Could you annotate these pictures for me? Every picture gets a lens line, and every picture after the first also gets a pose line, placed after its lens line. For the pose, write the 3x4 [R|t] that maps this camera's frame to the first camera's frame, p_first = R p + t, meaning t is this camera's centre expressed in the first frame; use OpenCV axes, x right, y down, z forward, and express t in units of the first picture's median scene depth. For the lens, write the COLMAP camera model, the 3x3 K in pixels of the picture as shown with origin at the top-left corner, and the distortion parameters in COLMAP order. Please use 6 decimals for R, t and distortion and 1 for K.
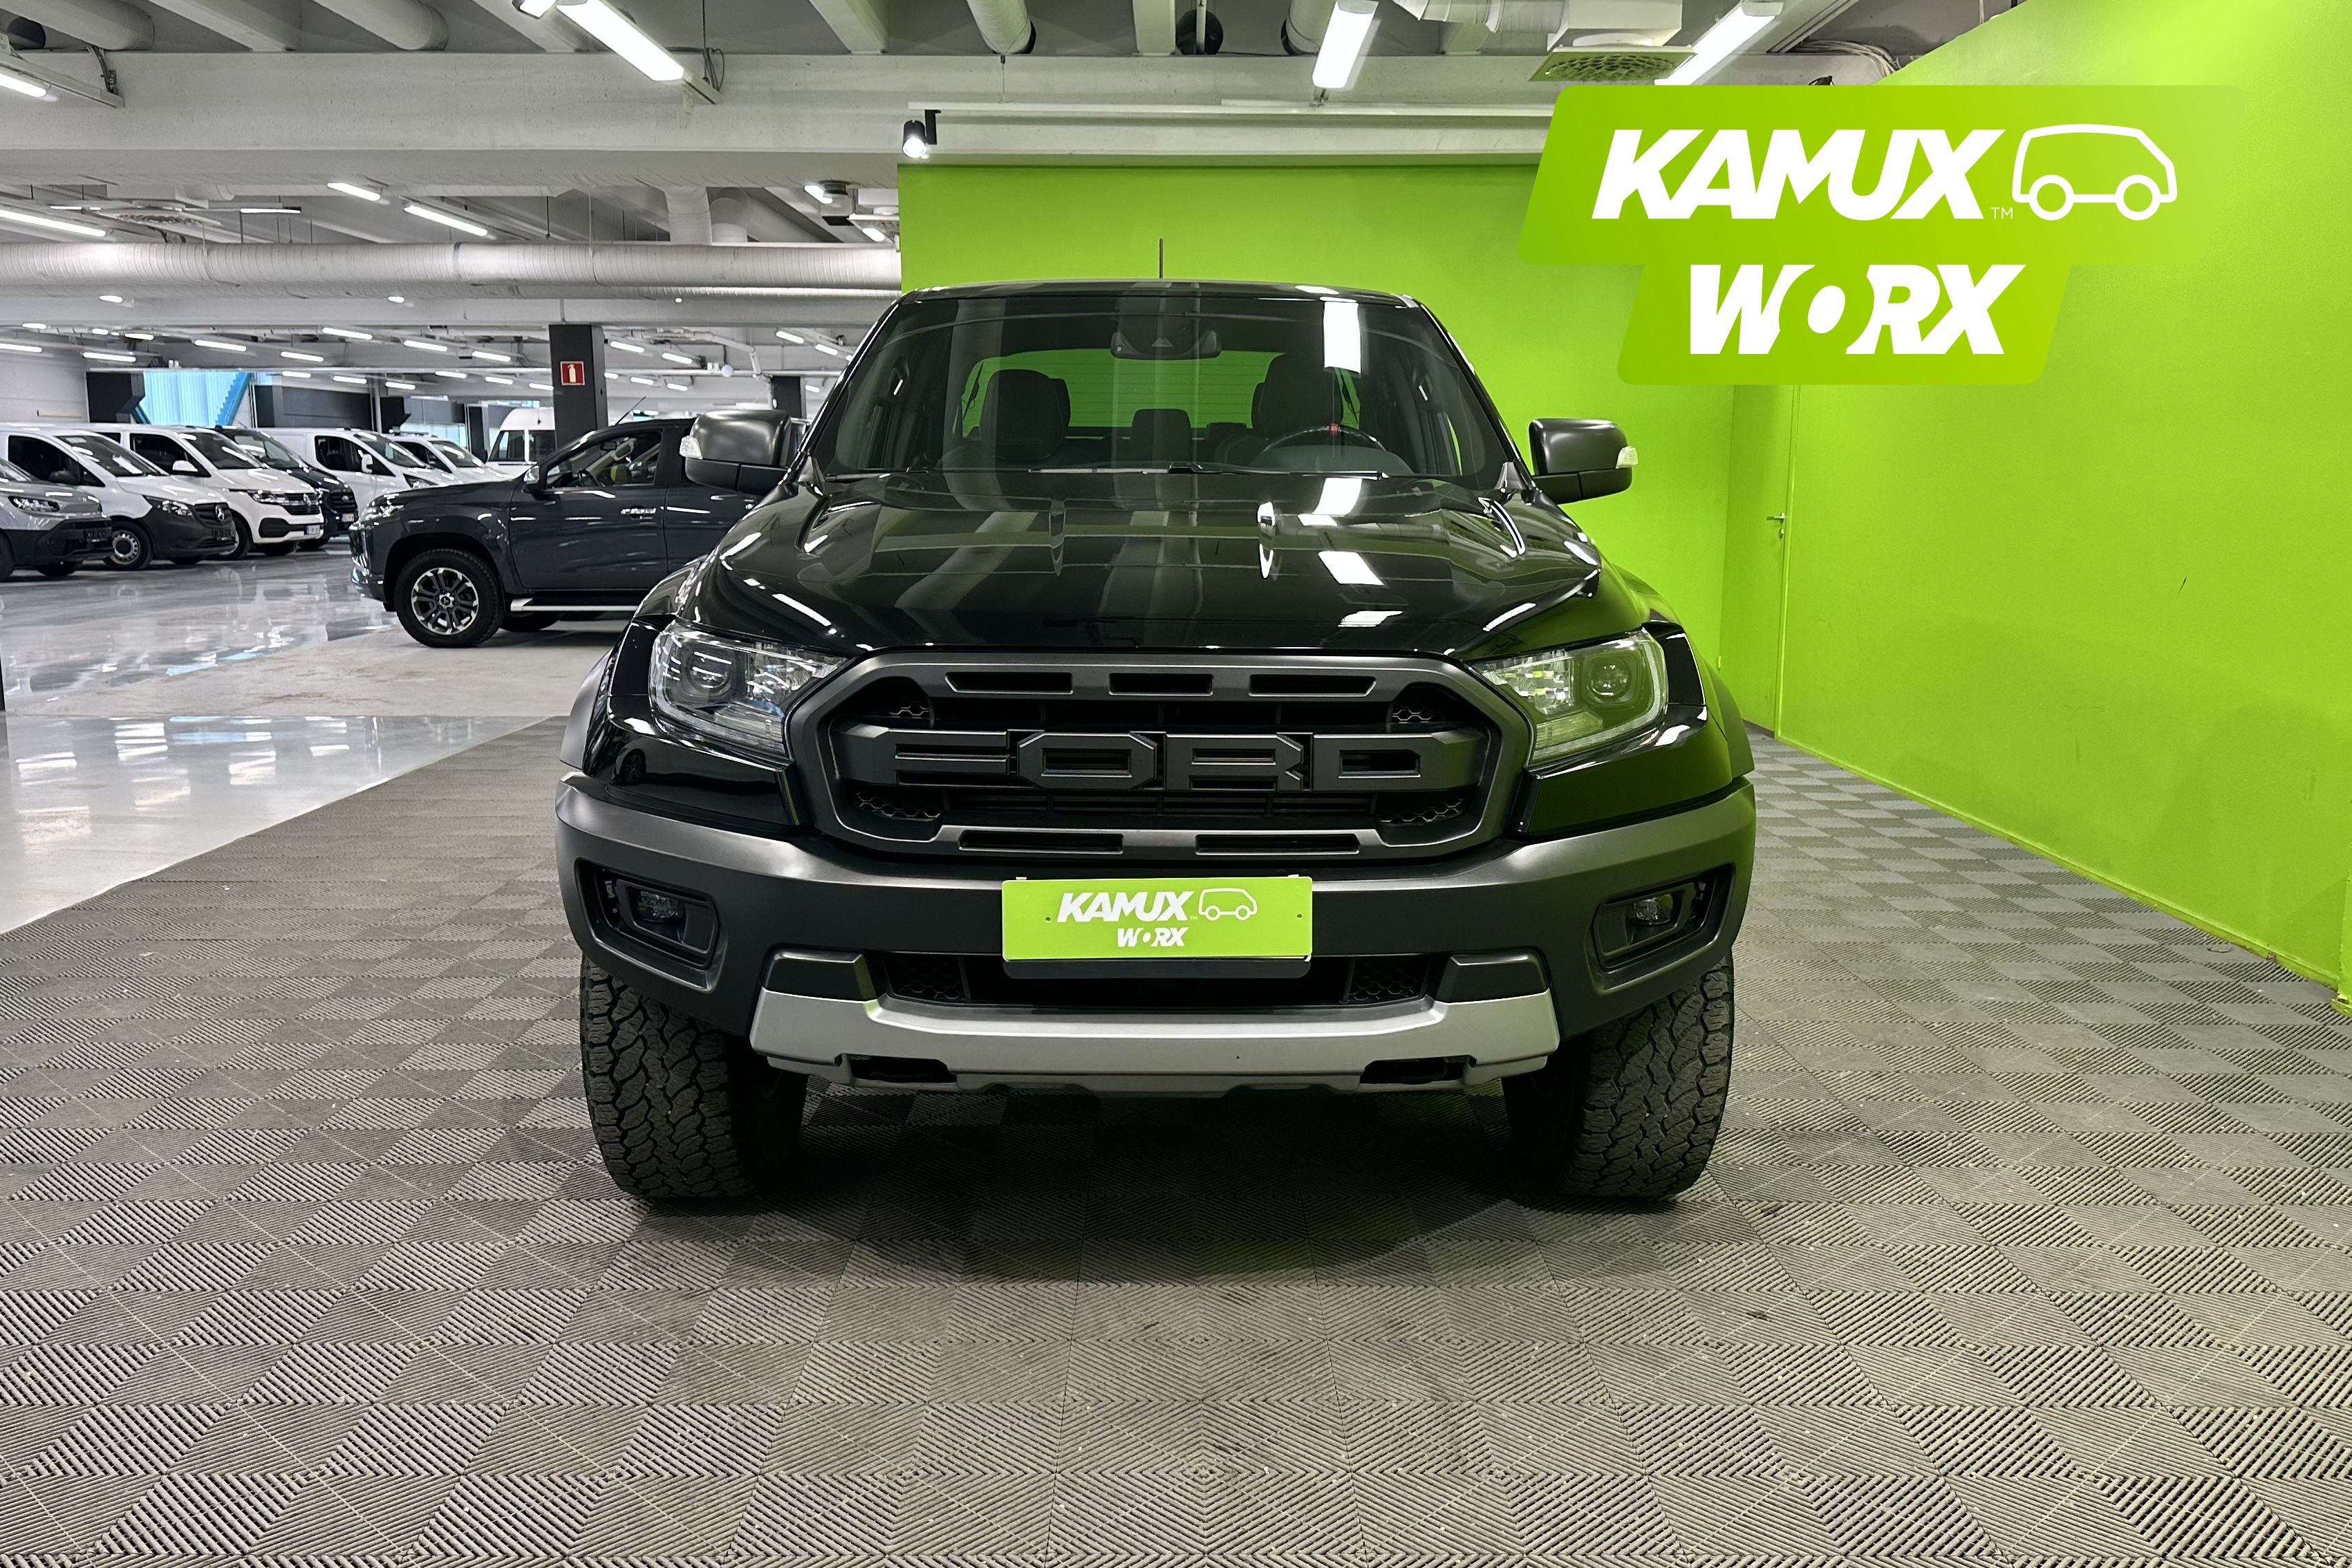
lens RADIAL K [[1977.0, 0, 1181.5], [0, 1977.0, 782.6], [0, 0, 1]] dist [0.058864, -0.102956]
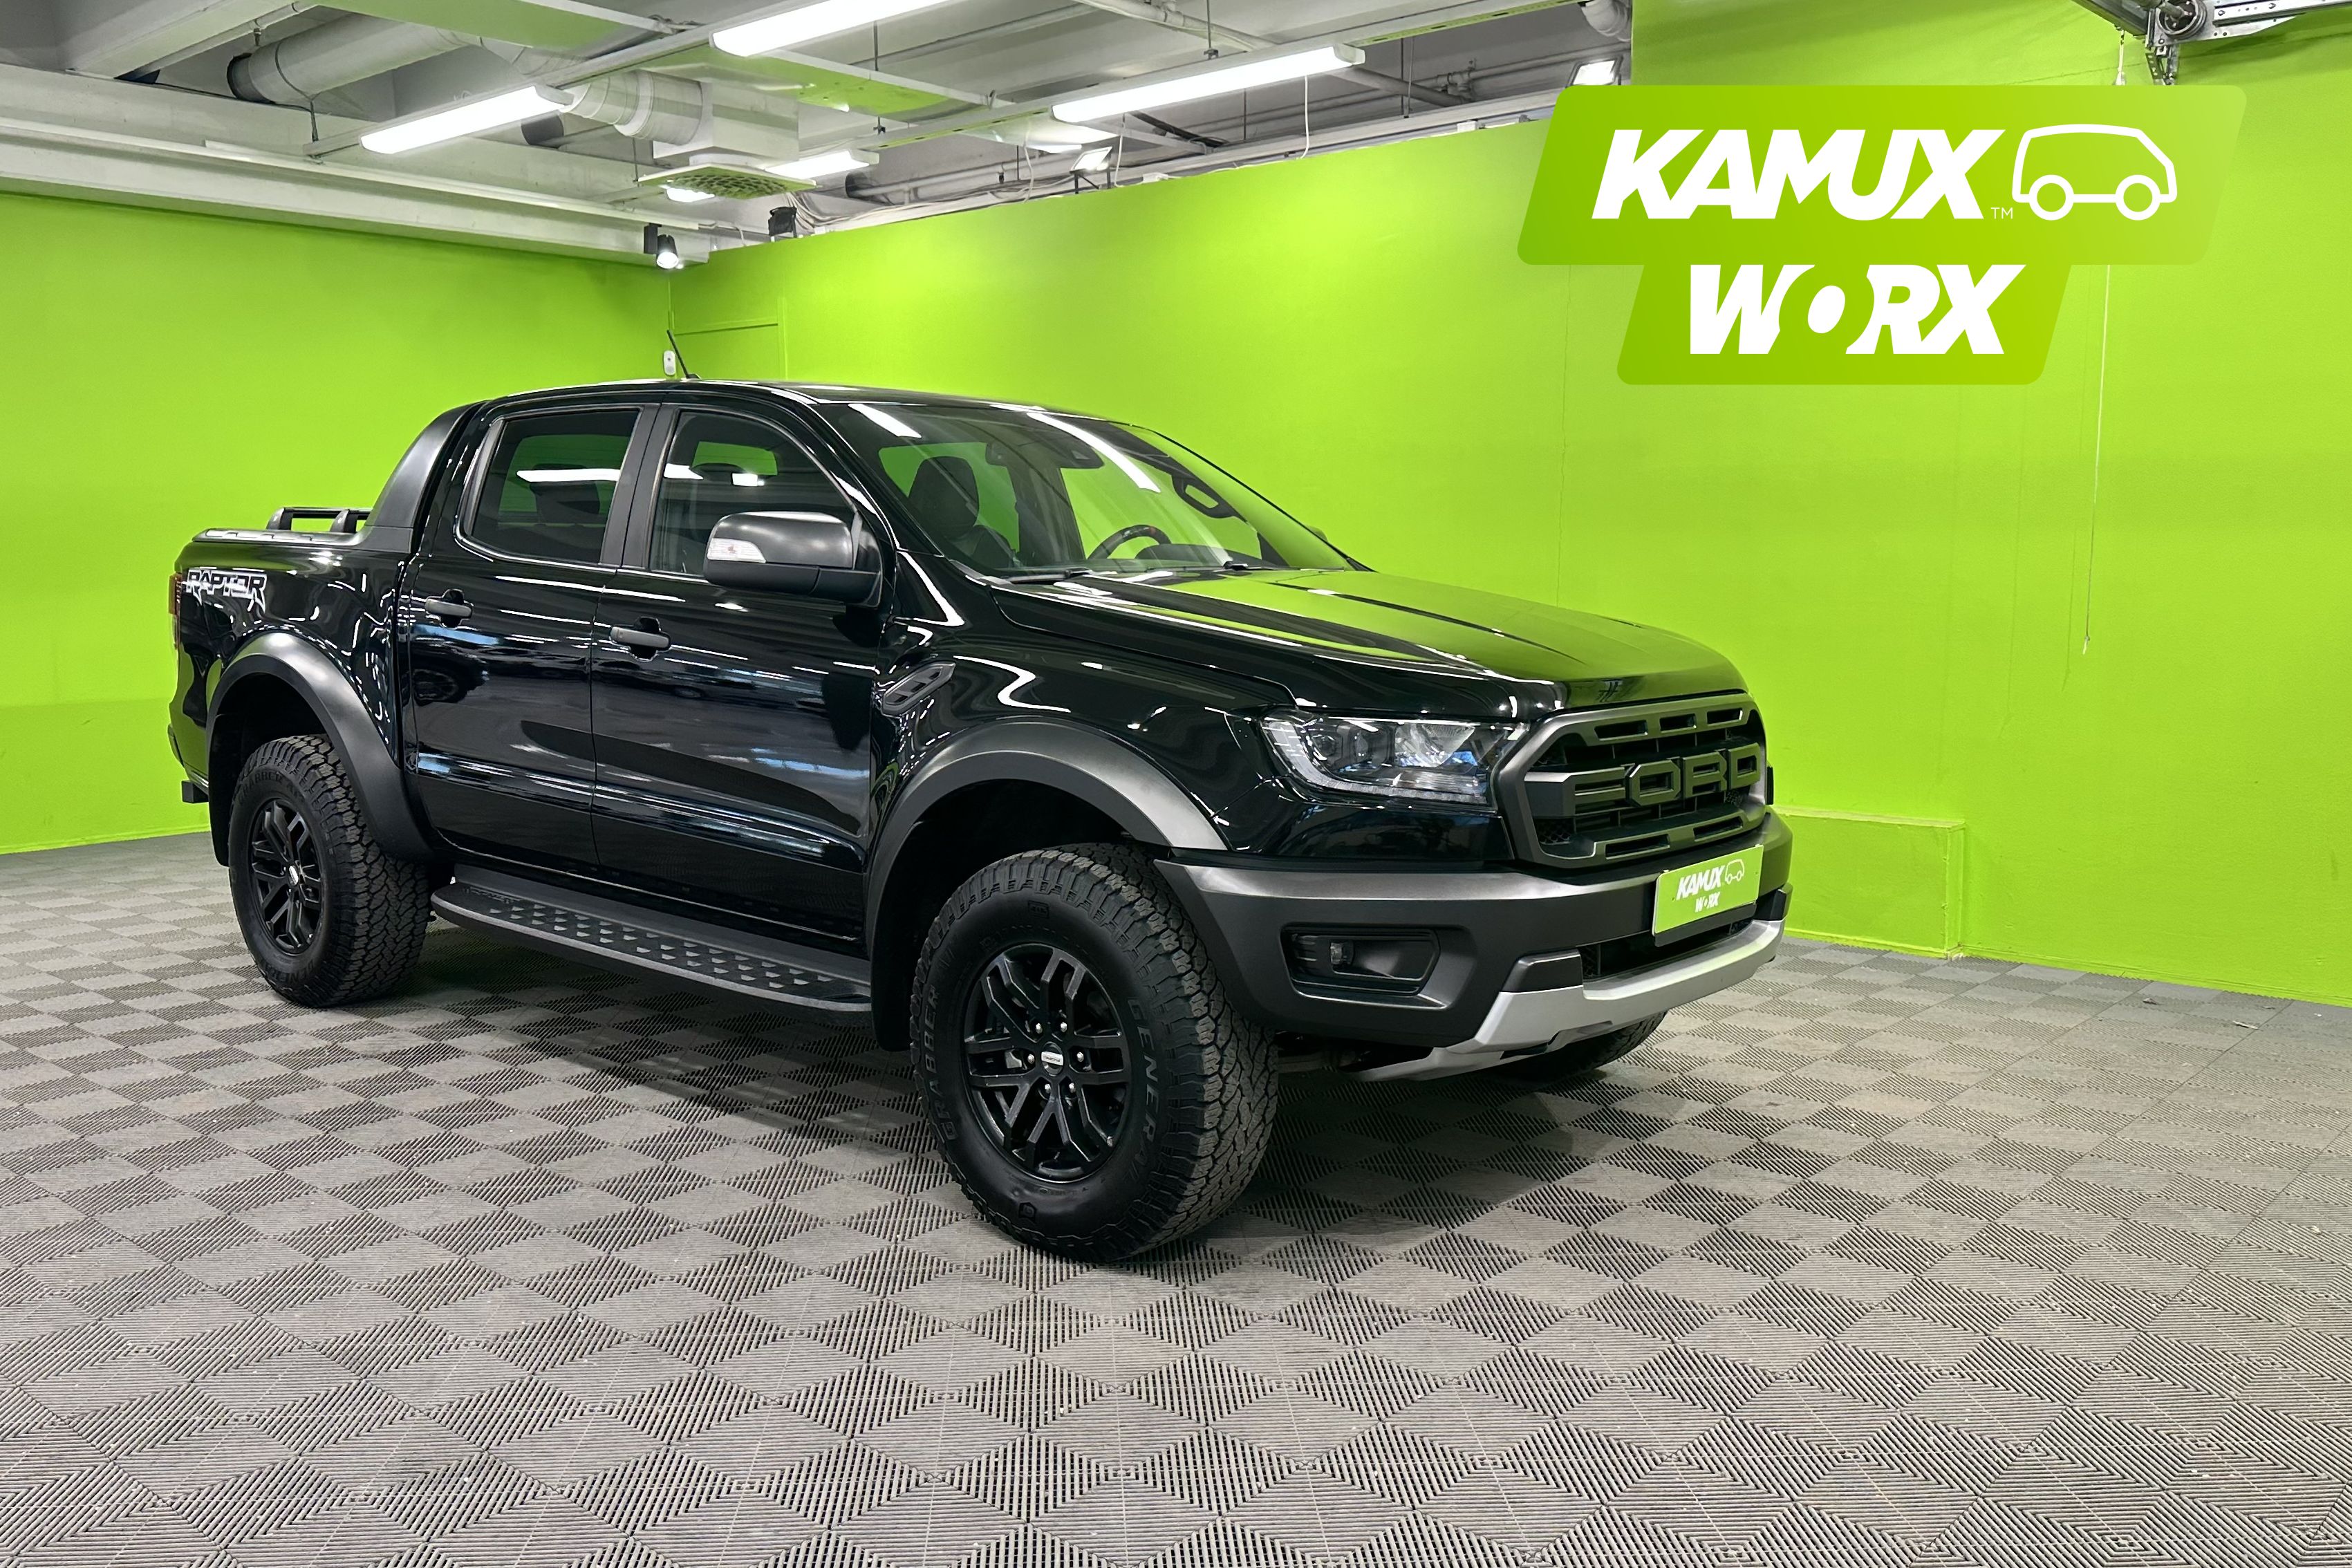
lens RADIAL K [[1977.0, 0, 1199.6], [0, 1977.0, 770.0], [0, 0, 1]] dist [0.058864, -0.102956]
pose [[0.669668, -0.093657, 0.736732, -1.265554], [0.120826, 0.992539, 0.016349, -0.079914], [-0.732766, 0.078068, 0.675988, 0.294901]]
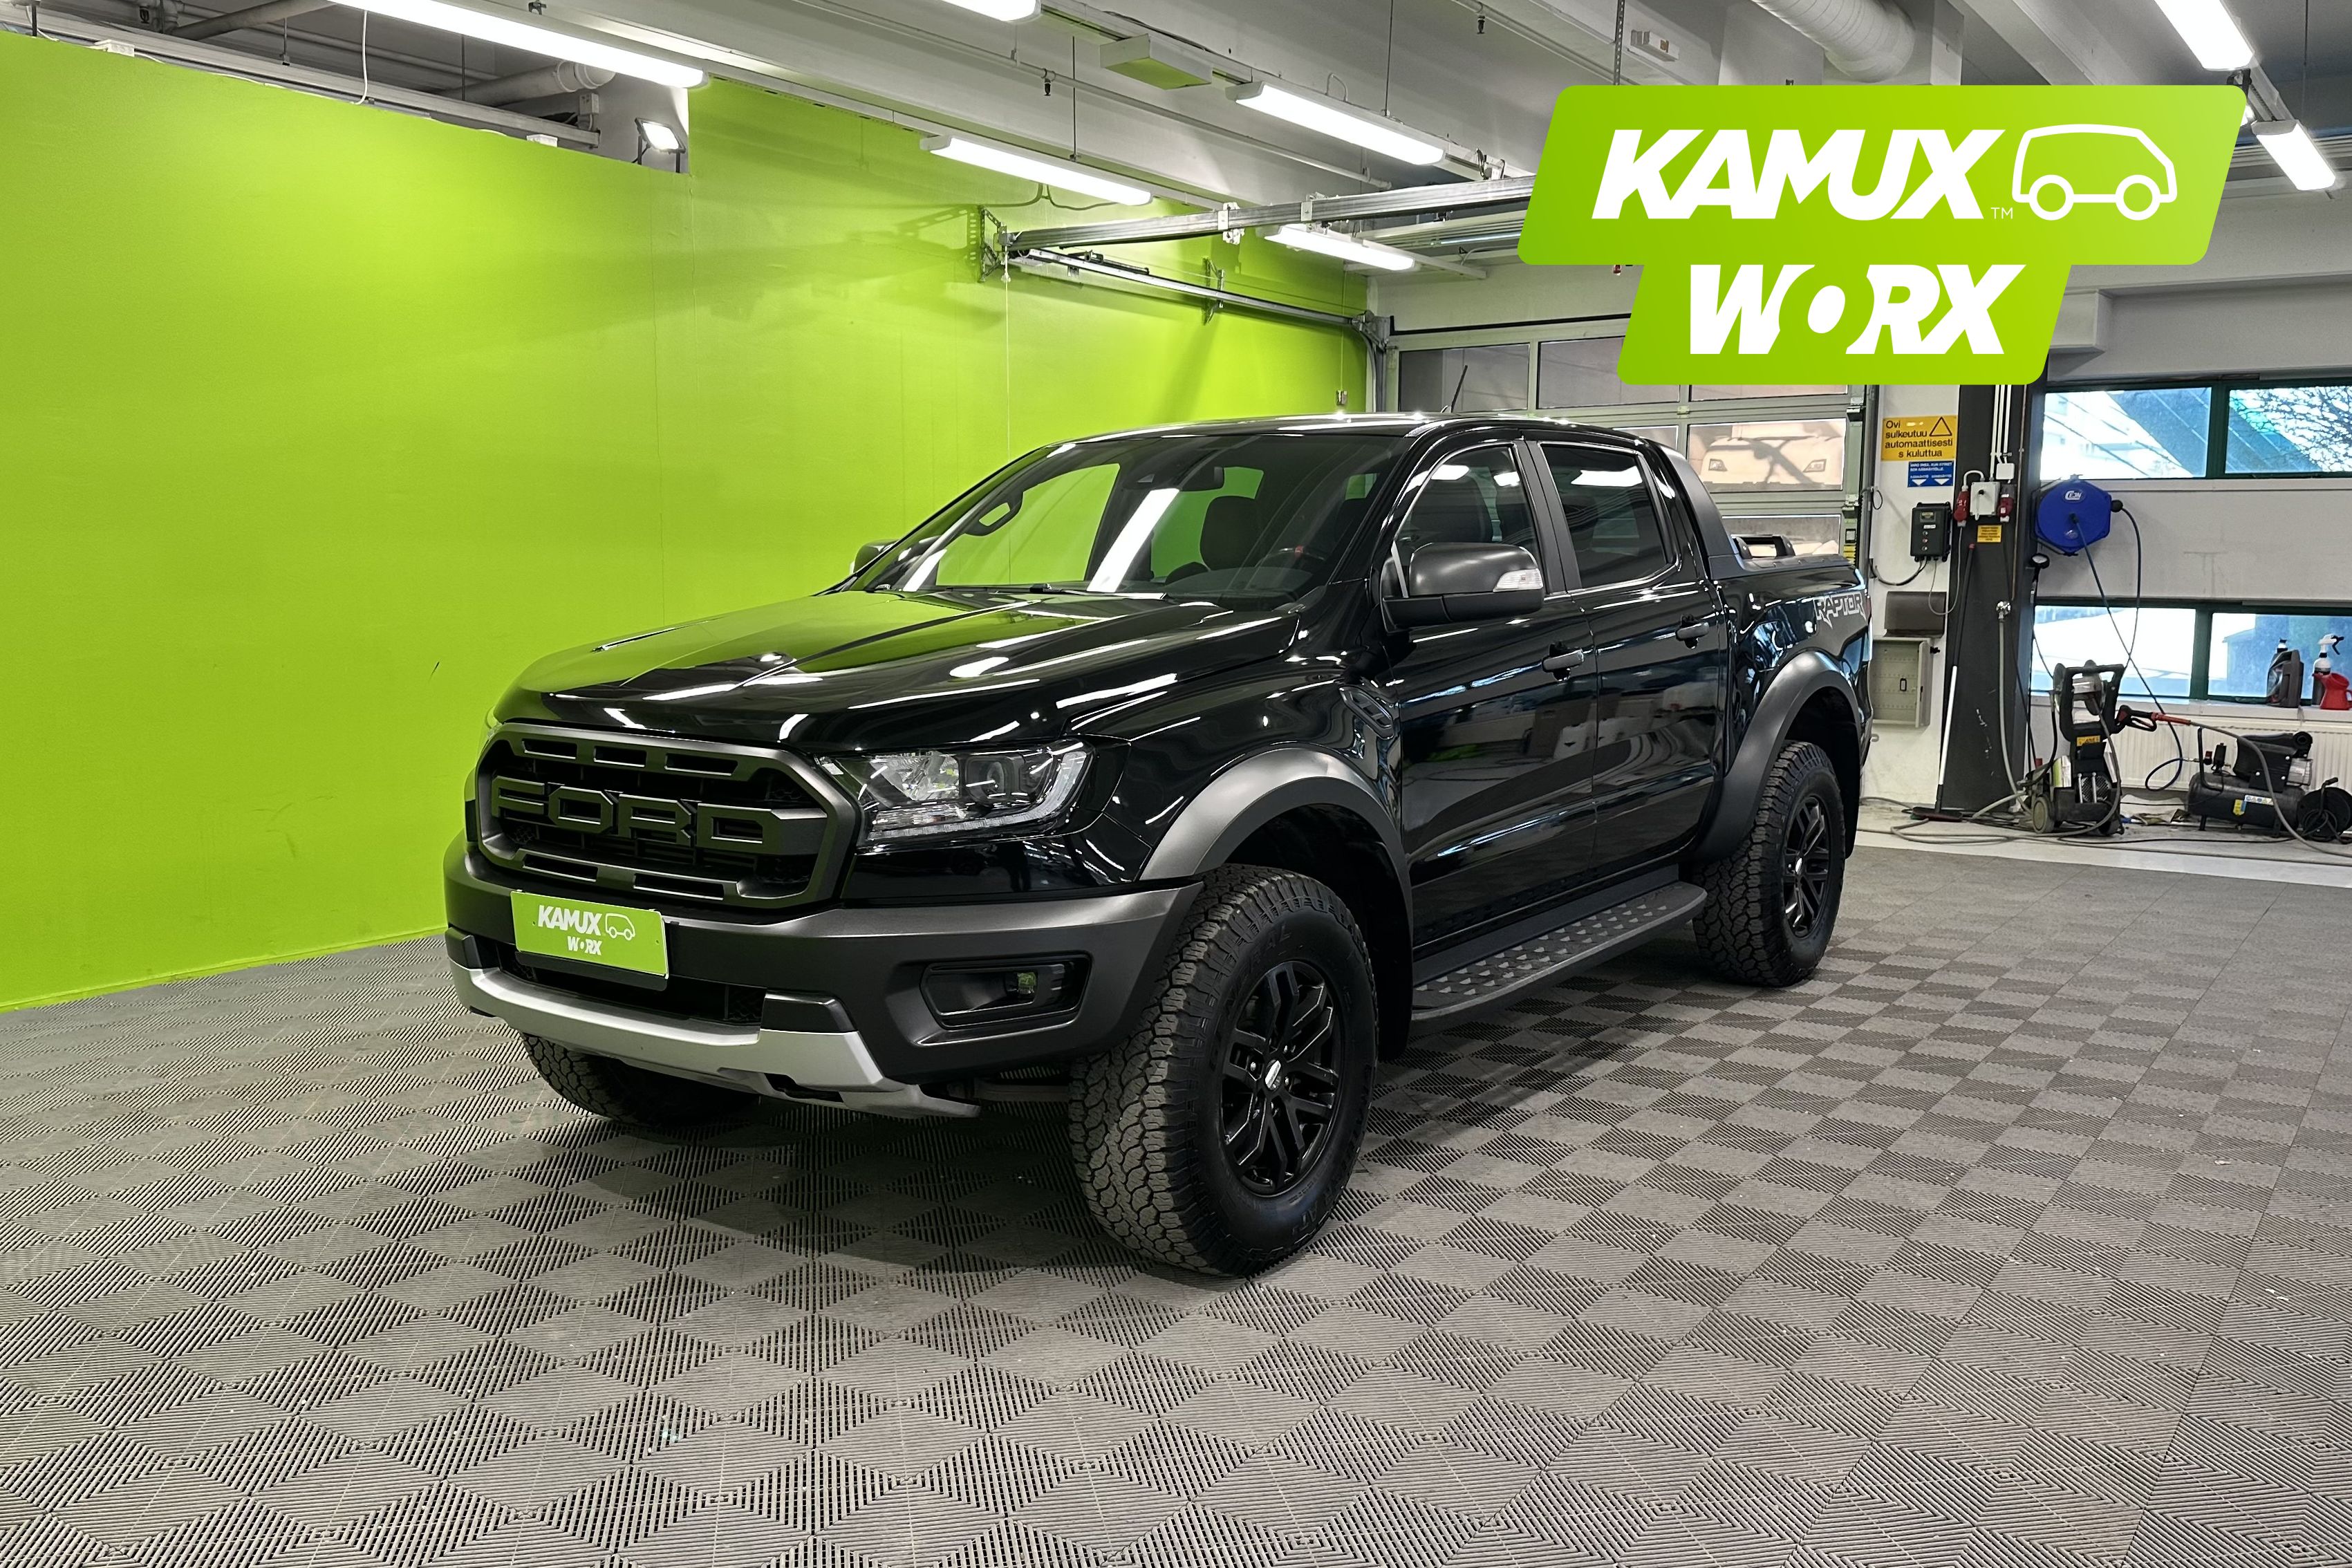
lens RADIAL K [[1977.0, 0, 1168.5], [0, 1977.0, 792.4], [0, 0, 1]] dist [0.058864, -0.102956]
pose [[0.819256, 0.072131, -0.568873, 1.027435], [-0.092849, 0.995652, -0.007470, -0.048659], [0.565861, 0.058939, 0.822391, 0.120242]]
